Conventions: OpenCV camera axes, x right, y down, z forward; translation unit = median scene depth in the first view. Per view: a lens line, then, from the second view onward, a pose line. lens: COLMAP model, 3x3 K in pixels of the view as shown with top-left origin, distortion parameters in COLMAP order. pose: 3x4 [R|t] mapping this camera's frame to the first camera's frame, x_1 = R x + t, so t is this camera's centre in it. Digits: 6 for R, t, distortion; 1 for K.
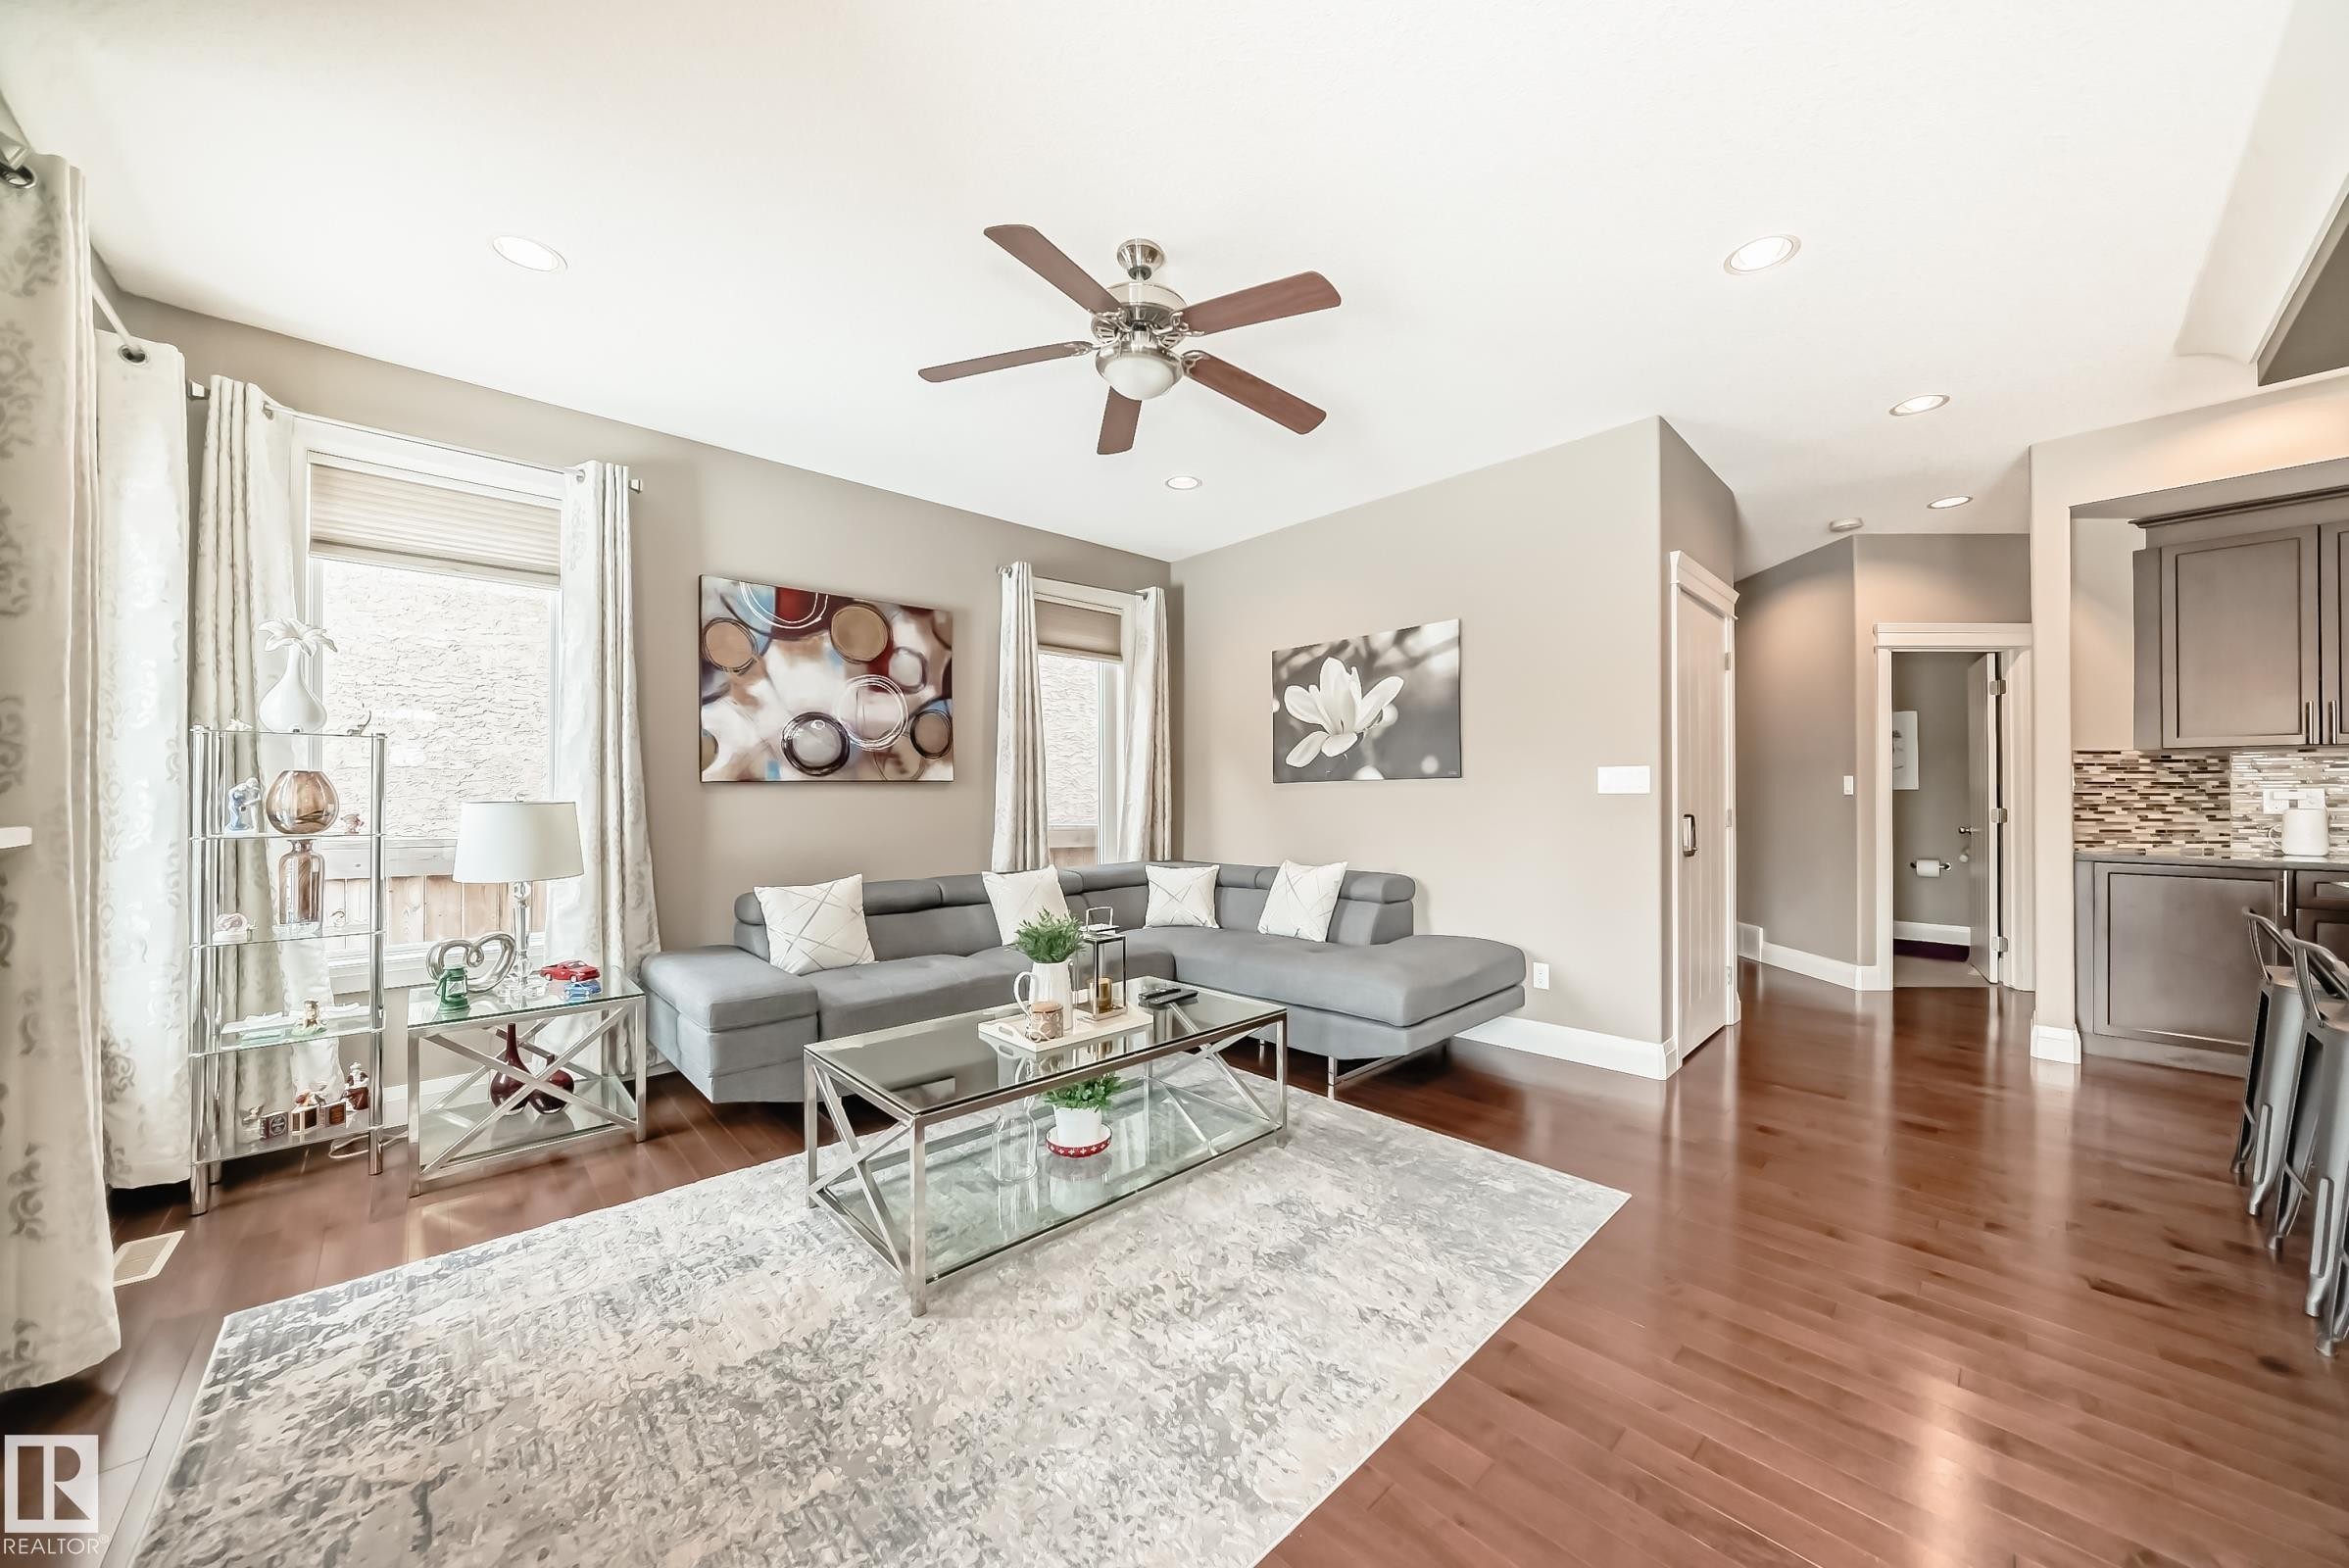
lens RADIAL K [[829.6, 0, 1184.5], [0, 829.6, 790.1], [0, 0, 1]] dist [-0.021174, 0.006179]
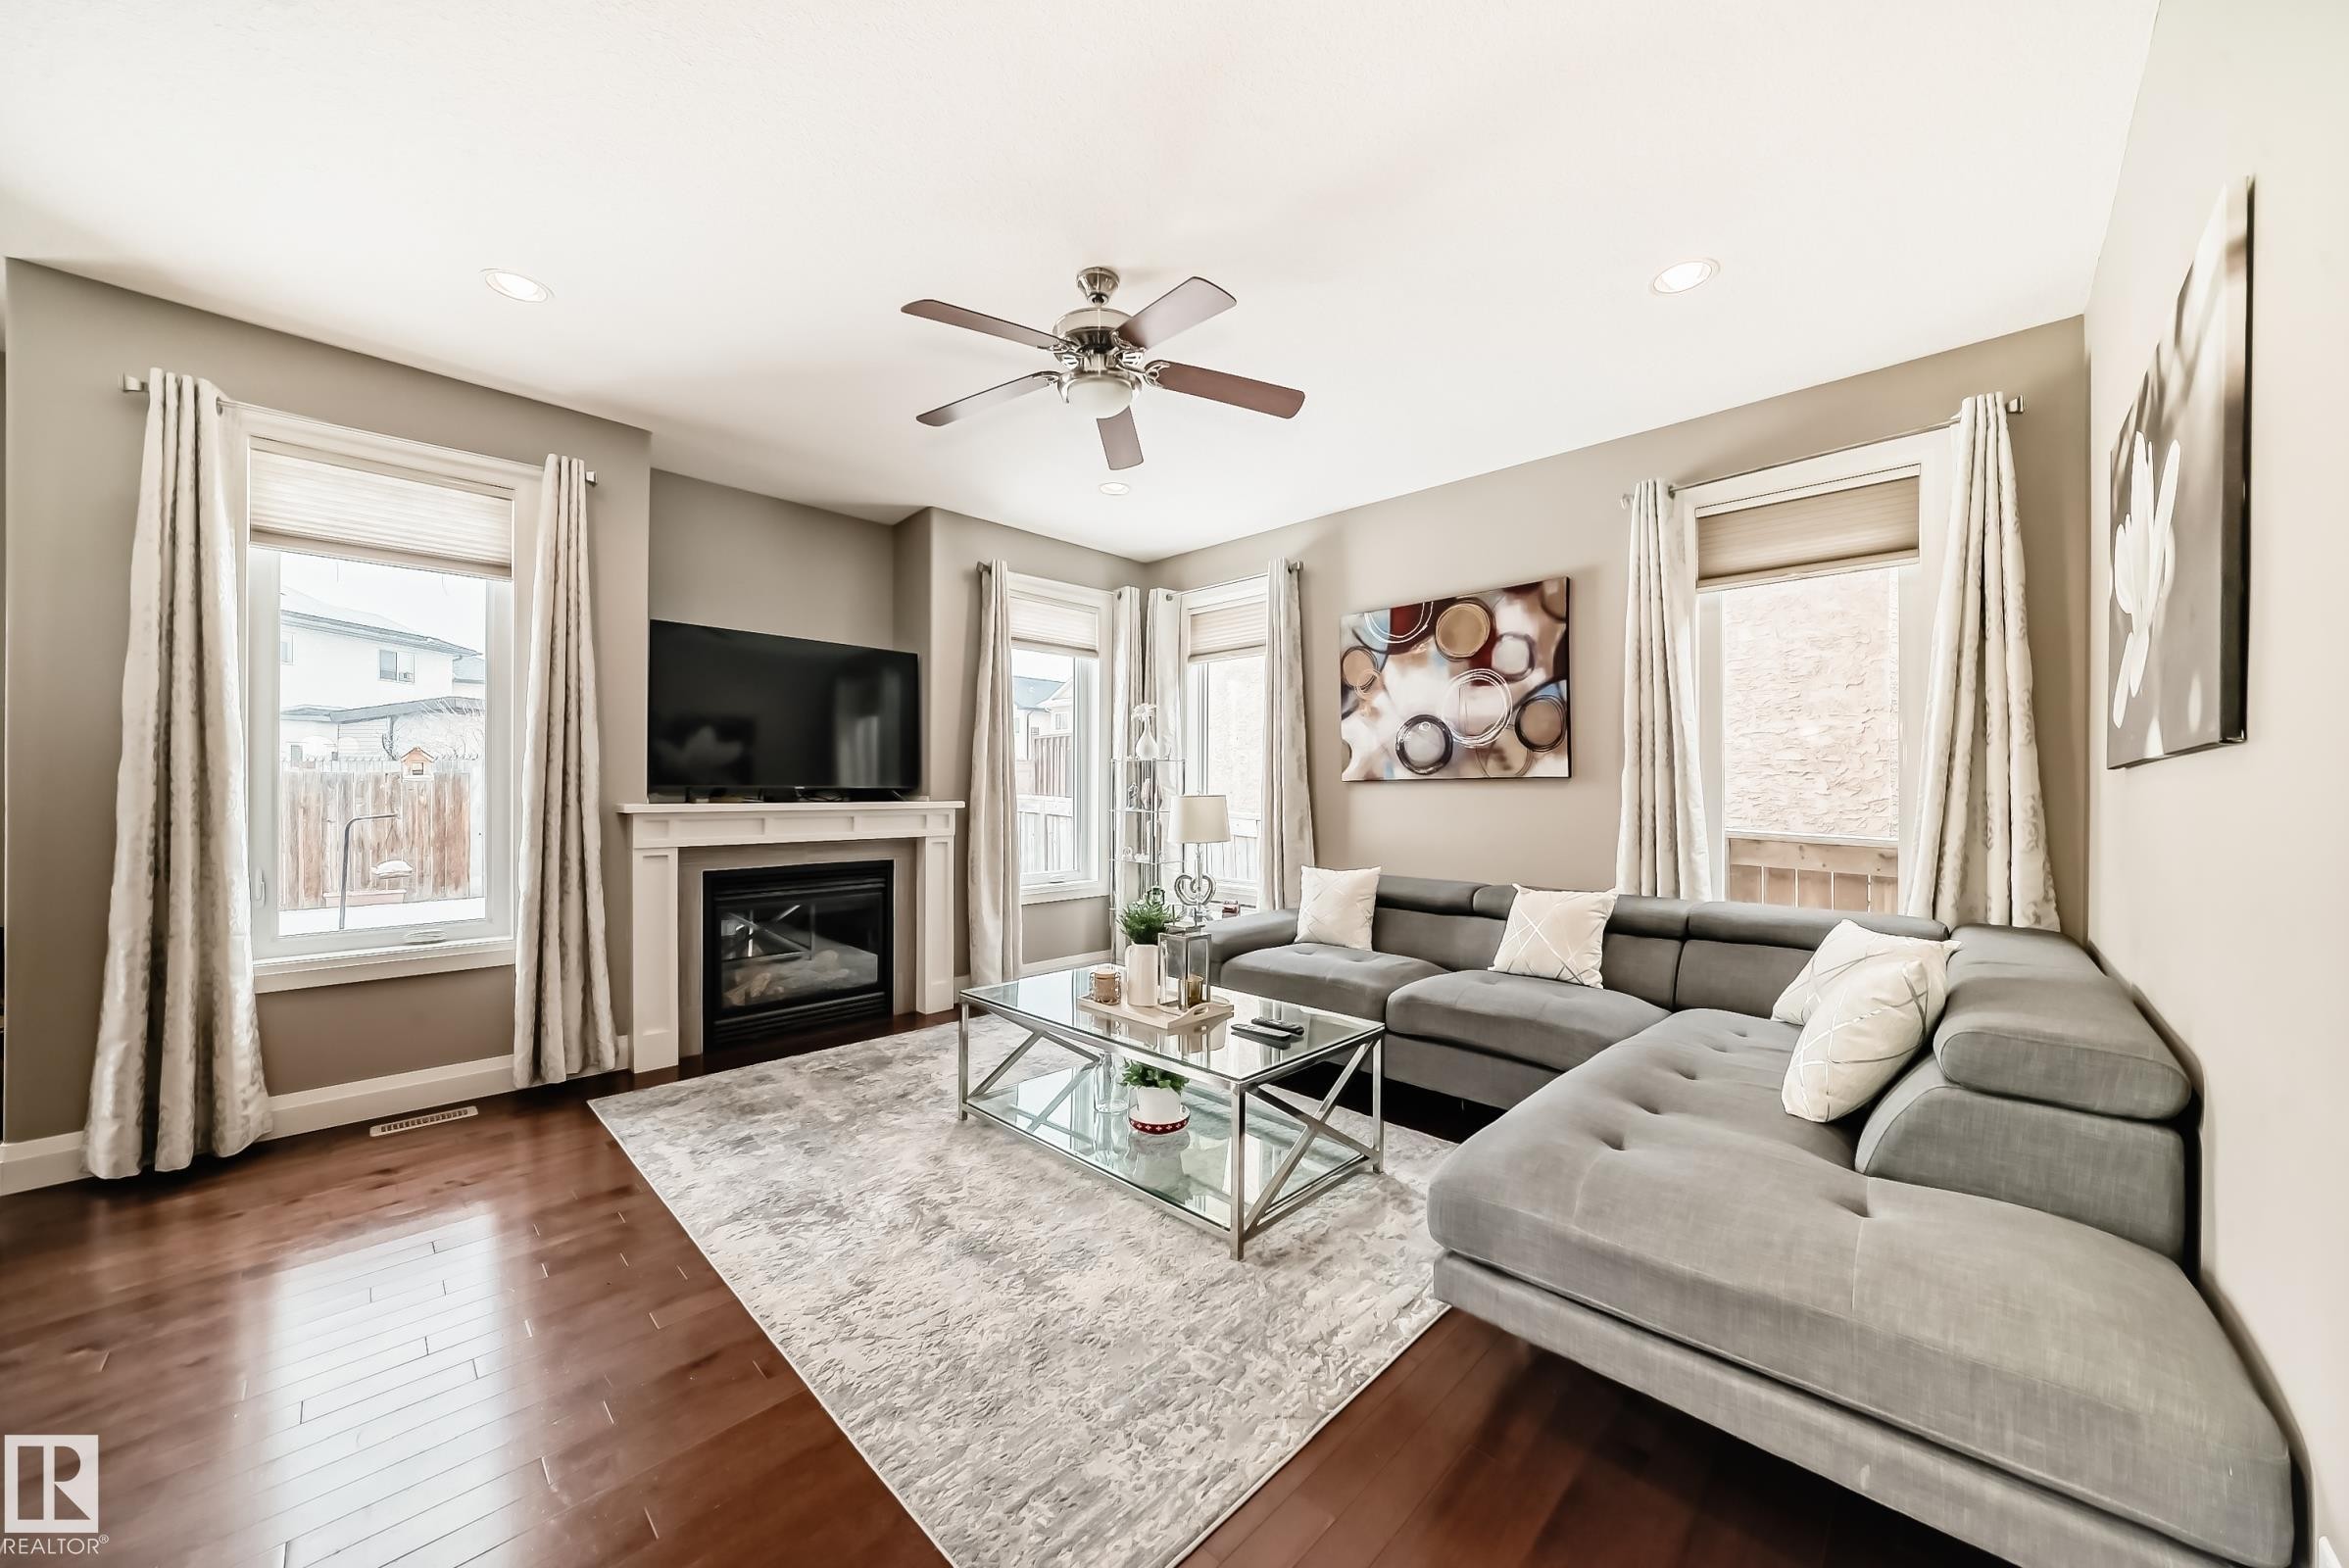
lens RADIAL K [[829.6, 0, 1183.0], [0, 829.6, 788.6], [0, 0, 1]] dist [-0.021174, 0.006179]
pose [[0.039685, 0.001440, -0.999211, 0.625133], [0.002058, 0.999997, 0.001523, -0.001098], [0.999210, -0.002117, 0.039682, 0.661853]]
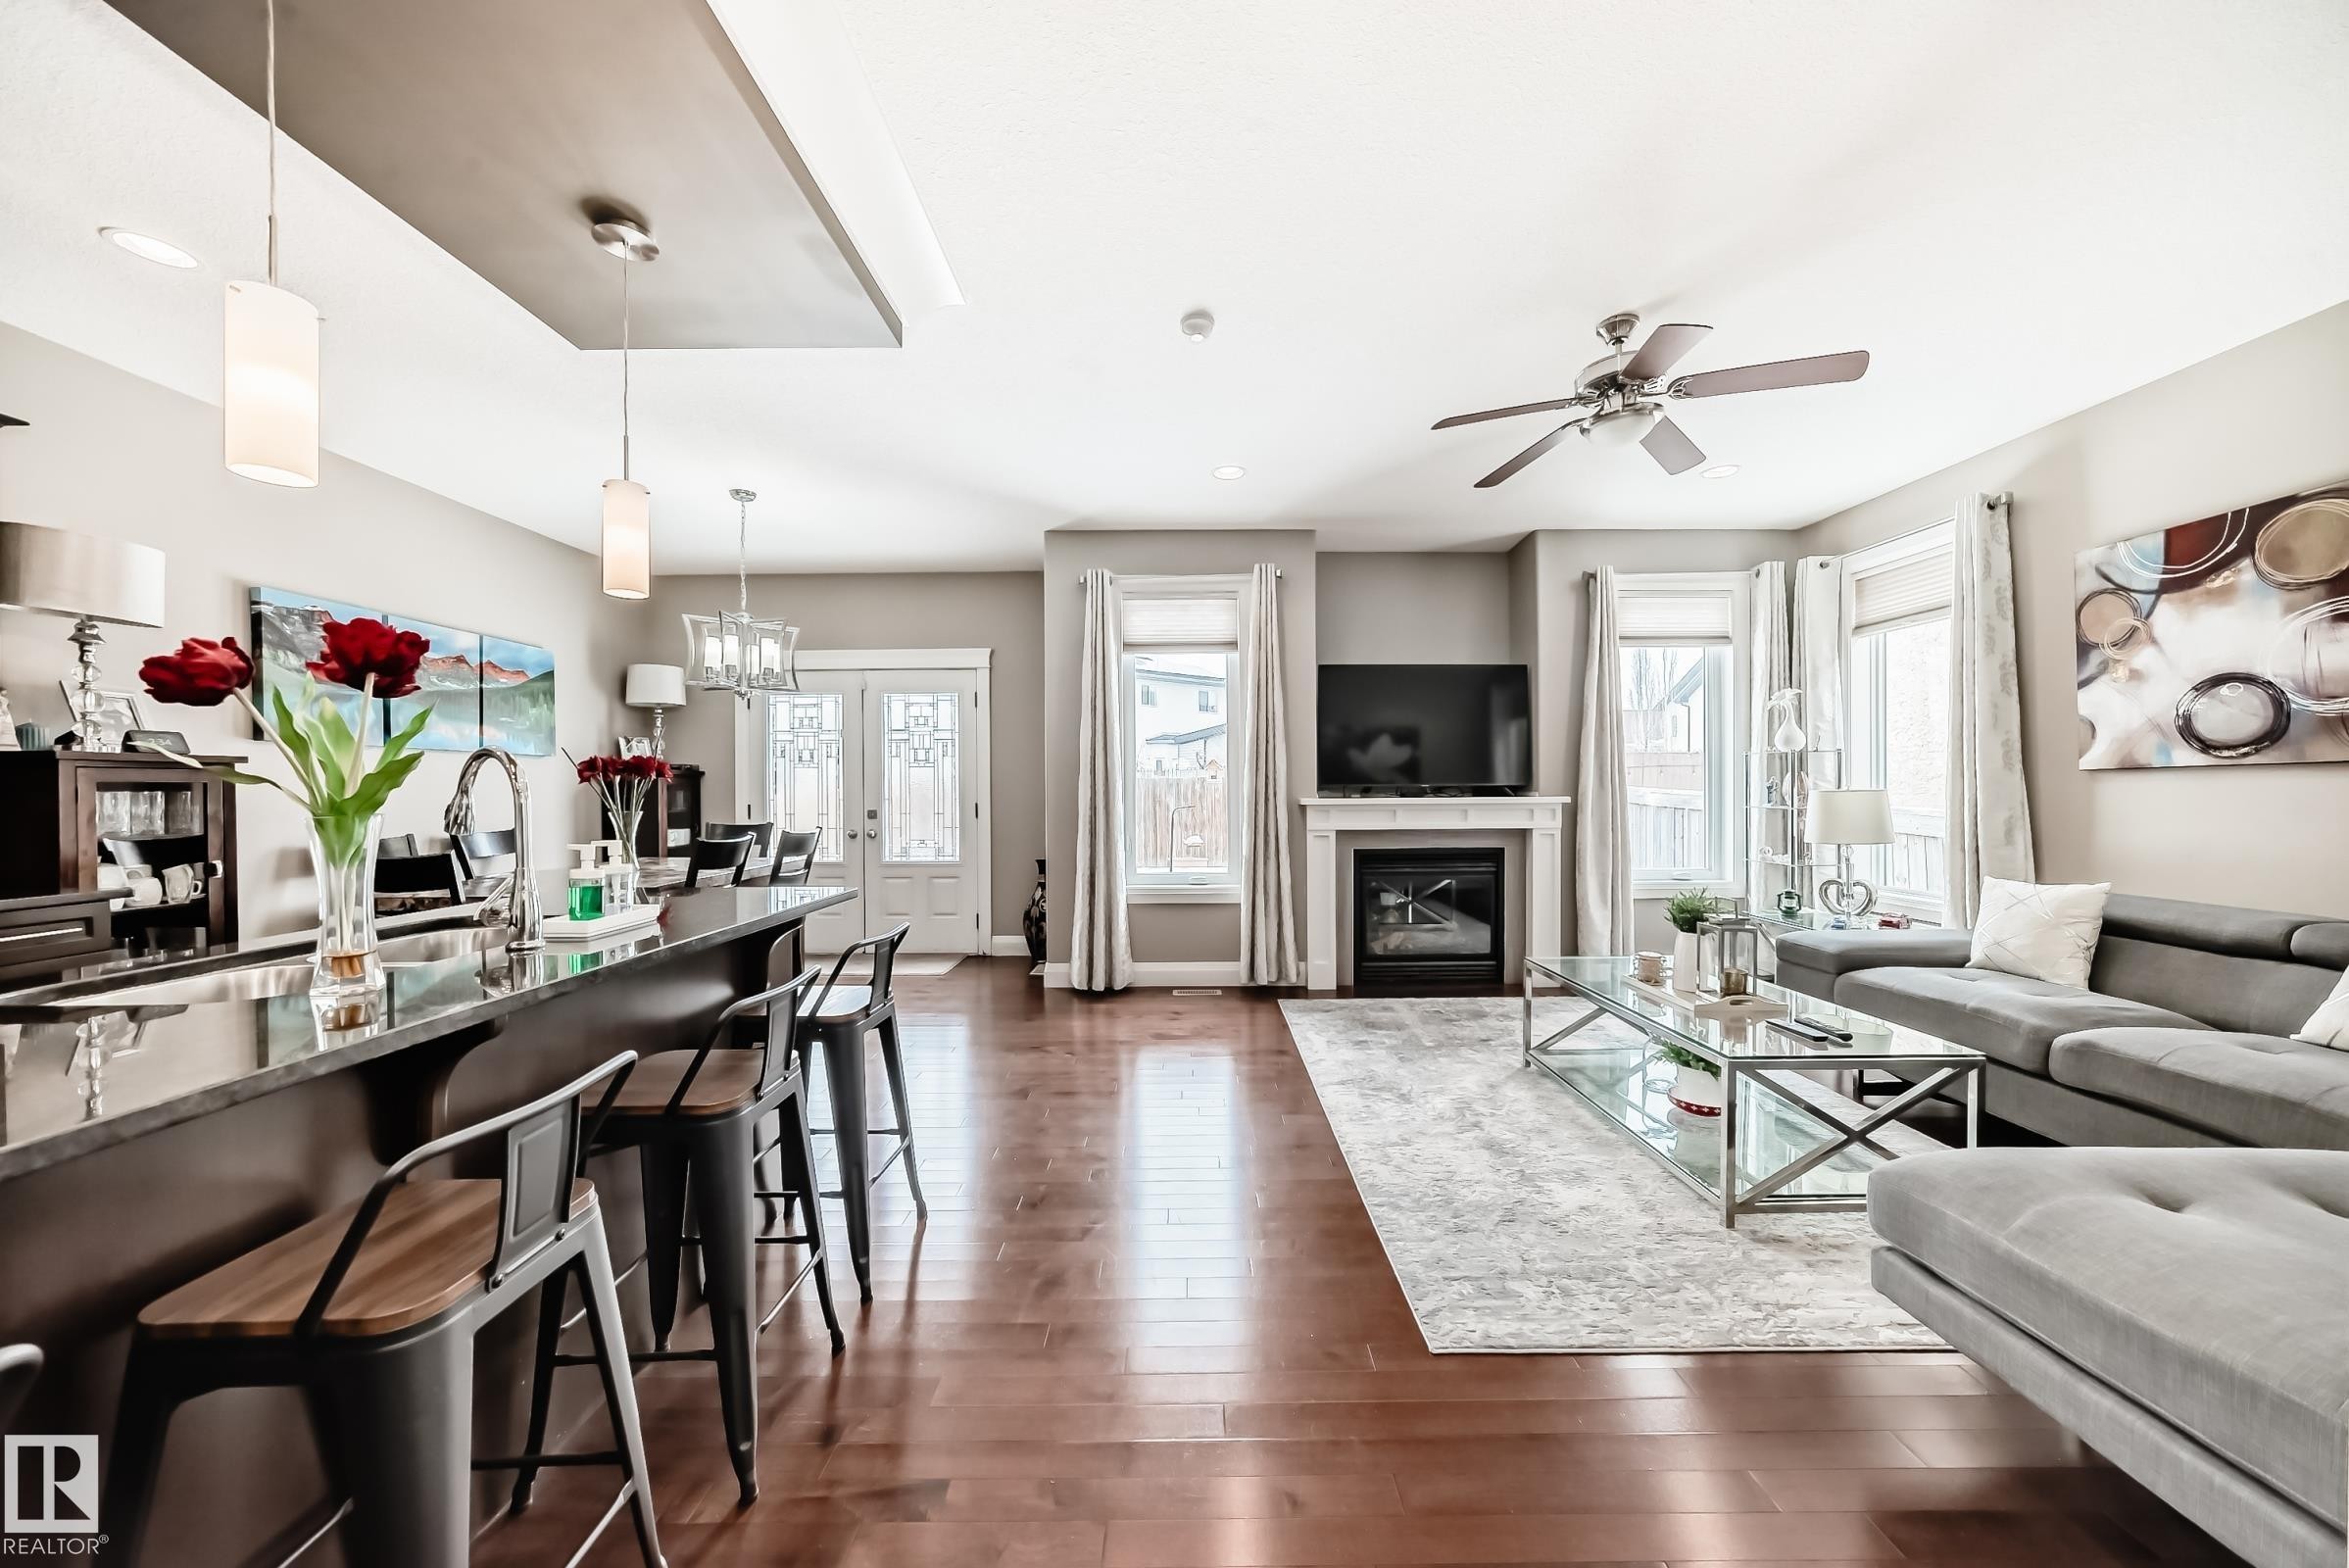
lens RADIAL K [[829.6, 0, 1182.9], [0, 829.6, 789.0], [0, 0, 1]] dist [-0.021174, 0.006179]
pose [[-0.691263, 0.008507, -0.722554, 0.759265], [0.012105, 0.999927, 0.000193, -0.001005], [0.722502, -0.008613, -0.691315, 0.843793]]
